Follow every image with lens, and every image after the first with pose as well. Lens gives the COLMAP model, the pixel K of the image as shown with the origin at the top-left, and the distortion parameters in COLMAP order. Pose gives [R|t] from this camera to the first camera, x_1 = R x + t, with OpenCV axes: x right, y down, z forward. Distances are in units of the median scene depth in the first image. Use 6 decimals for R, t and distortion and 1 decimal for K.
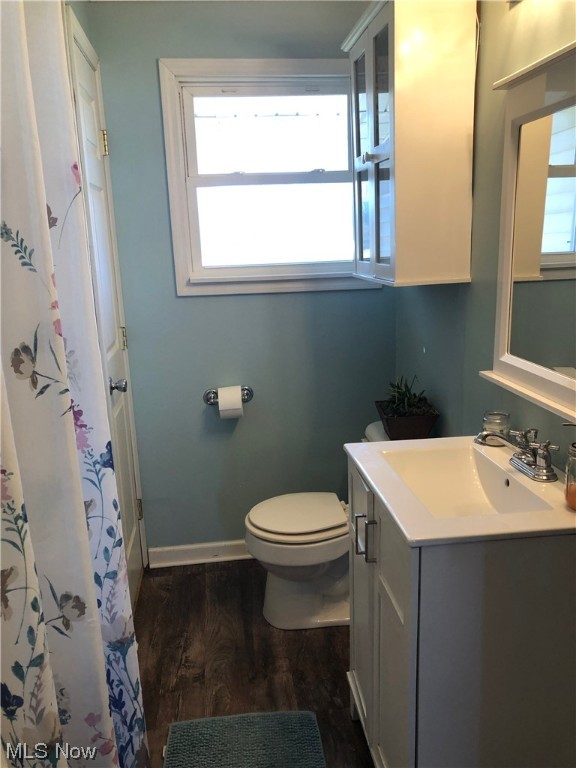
lens RADIAL K [[633.0, 0, 288.0], [0, 633.0, 384.0], [0, 0, 1]] dist [0.060130, -0.051387]
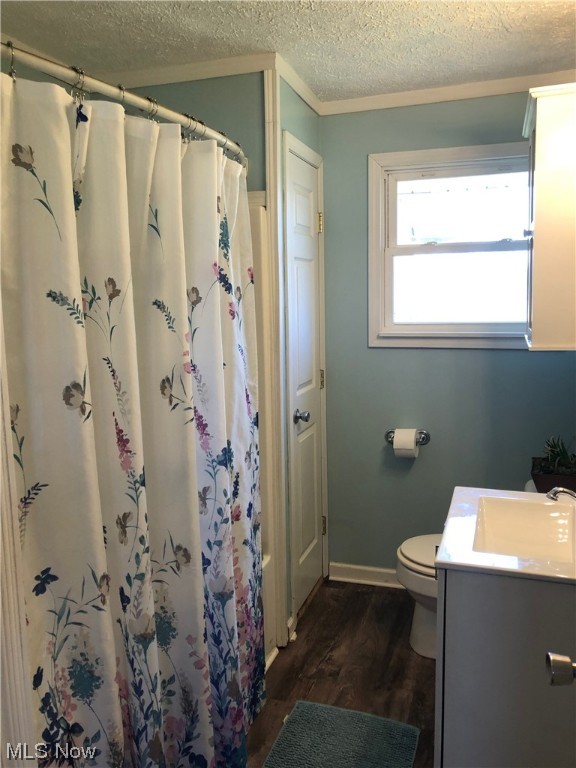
lens RADIAL K [[630.3, 0, 309.4], [0, 630.3, 380.0], [0, 0, 1]] dist [0.125919, -0.146085]
pose [[0.915554, 0.077363, -0.394683, 0.228390], [-0.107306, 0.992740, -0.054332, -0.002753], [0.387615, 0.092096, 0.917209, -0.130981]]
